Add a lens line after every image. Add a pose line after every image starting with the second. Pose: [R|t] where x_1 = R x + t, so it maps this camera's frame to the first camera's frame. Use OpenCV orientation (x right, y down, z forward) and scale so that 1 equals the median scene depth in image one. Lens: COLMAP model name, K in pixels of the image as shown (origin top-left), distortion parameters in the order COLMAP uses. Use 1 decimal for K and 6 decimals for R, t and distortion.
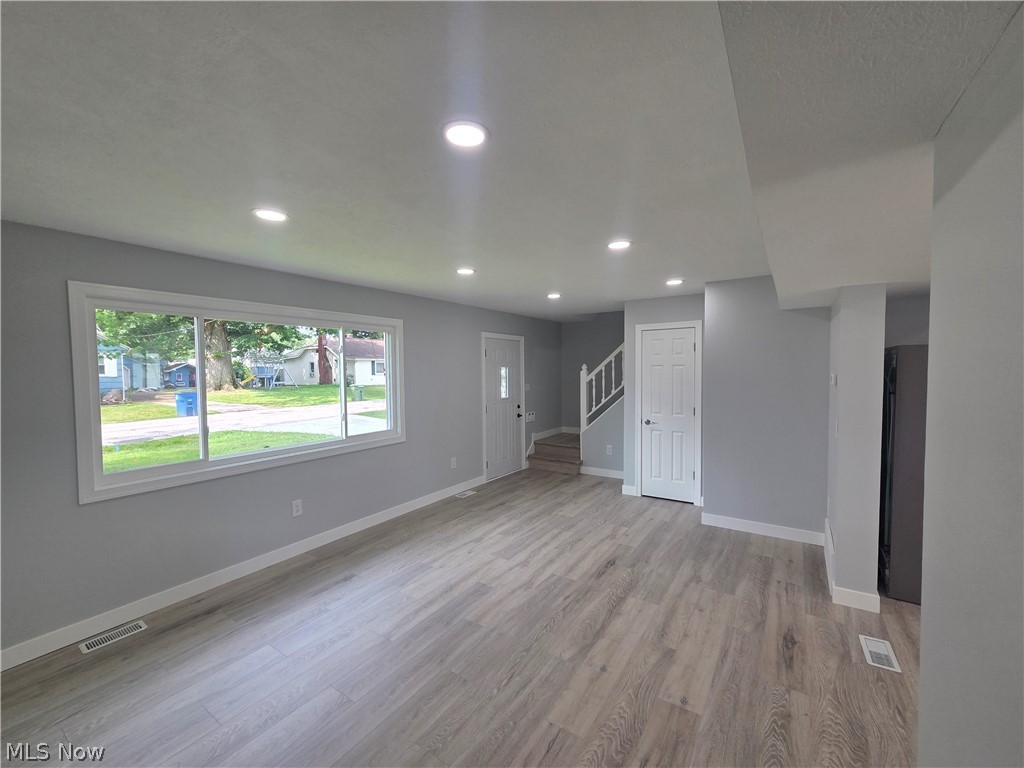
lens RADIAL K [[419.0, 0, 511.9], [0, 419.0, 386.6], [0, 0, 1]] dist [0.001023, -0.000642]
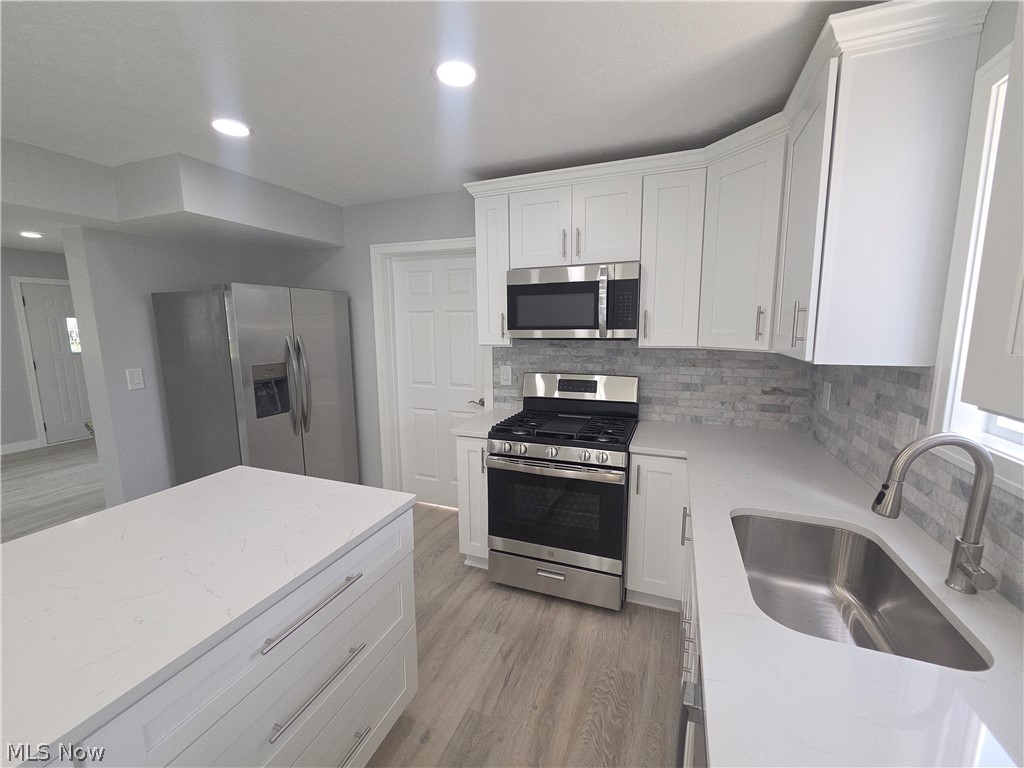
lens RADIAL K [[419.0, 0, 514.7], [0, 419.0, 384.7], [0, 0, 1]] dist [0.001023, -0.000642]
pose [[0.975541, -0.029279, 0.217860, 0.742907], [0.007161, 0.994797, 0.101628, 0.012006], [-0.219702, -0.097582, 0.970674, -0.088584]]
